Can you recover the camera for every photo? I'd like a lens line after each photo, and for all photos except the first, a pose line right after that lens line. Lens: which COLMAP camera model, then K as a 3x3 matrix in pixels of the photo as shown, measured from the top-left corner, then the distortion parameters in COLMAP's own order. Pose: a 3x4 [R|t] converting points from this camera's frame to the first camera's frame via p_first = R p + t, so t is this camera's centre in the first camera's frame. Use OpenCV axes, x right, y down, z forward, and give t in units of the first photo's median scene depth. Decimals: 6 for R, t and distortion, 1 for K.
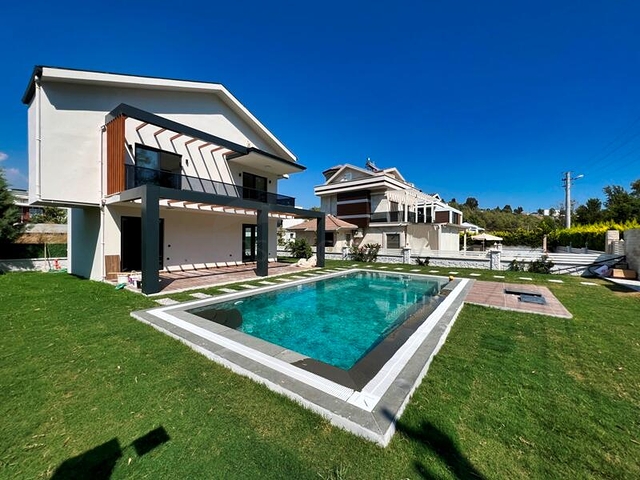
lens RADIAL K [[255.5, 0, 317.2], [0, 255.5, 237.8], [0, 0, 1]] dist [-0.001771, 0.000356]
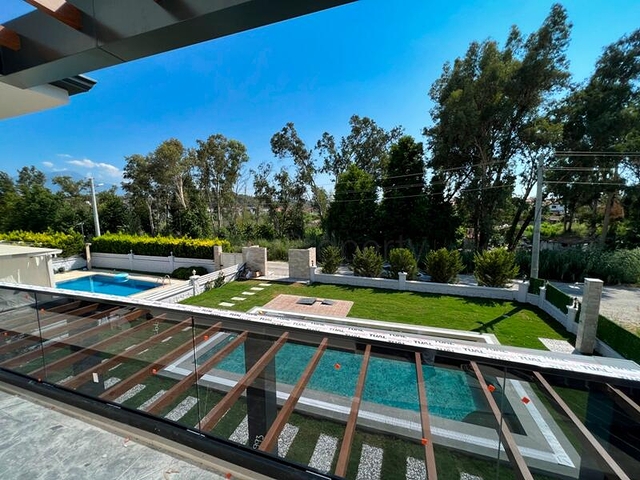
lens RADIAL K [[255.5, 0, 318.9], [0, 255.5, 240.1], [0, 0, 1]] dist [-0.001771, 0.000356]
pose [[-0.306190, -0.115519, 0.944936, -0.462913], [0.008950, 0.992217, 0.124199, -0.237135], [-0.951929, 0.046486, -0.302772, 0.834700]]
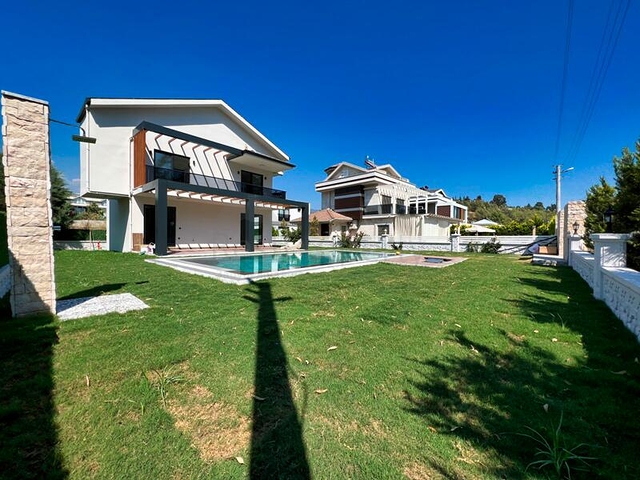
lens RADIAL K [[255.5, 0, 317.0], [0, 255.5, 237.6], [0, 0, 1]] dist [-0.001771, 0.000356]
pose [[0.996474, 0.002733, -0.083859, 0.181910], [-0.002519, 0.999993, 0.002665, 0.061580], [0.083865, -0.002444, 0.996474, -0.188506]]
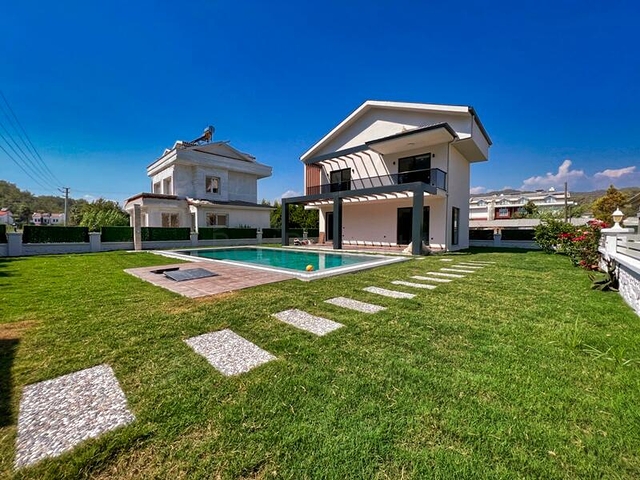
lens RADIAL K [[255.5, 0, 316.3], [0, 255.5, 238.7], [0, 0, 1]] dist [-0.001771, 0.000356]
pose [[-0.107553, 0.020354, -0.993991, 0.867933], [-0.006754, 0.999752, 0.021203, 0.056287], [0.994176, 0.008993, -0.107389, 0.838415]]
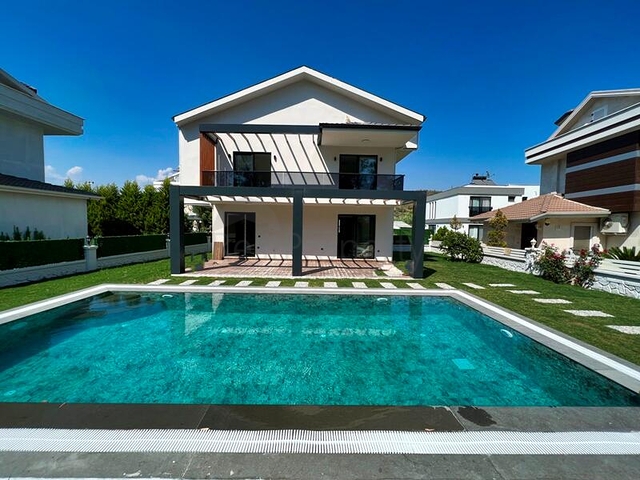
lens RADIAL K [[255.5, 0, 317.3], [0, 255.5, 239.0], [0, 0, 1]] dist [-0.001771, 0.000356]
pose [[0.591017, 0.039389, -0.805697, 0.407404], [-0.012818, 0.999140, 0.039443, -0.004380], [0.806557, -0.012984, 0.591014, 0.450079]]
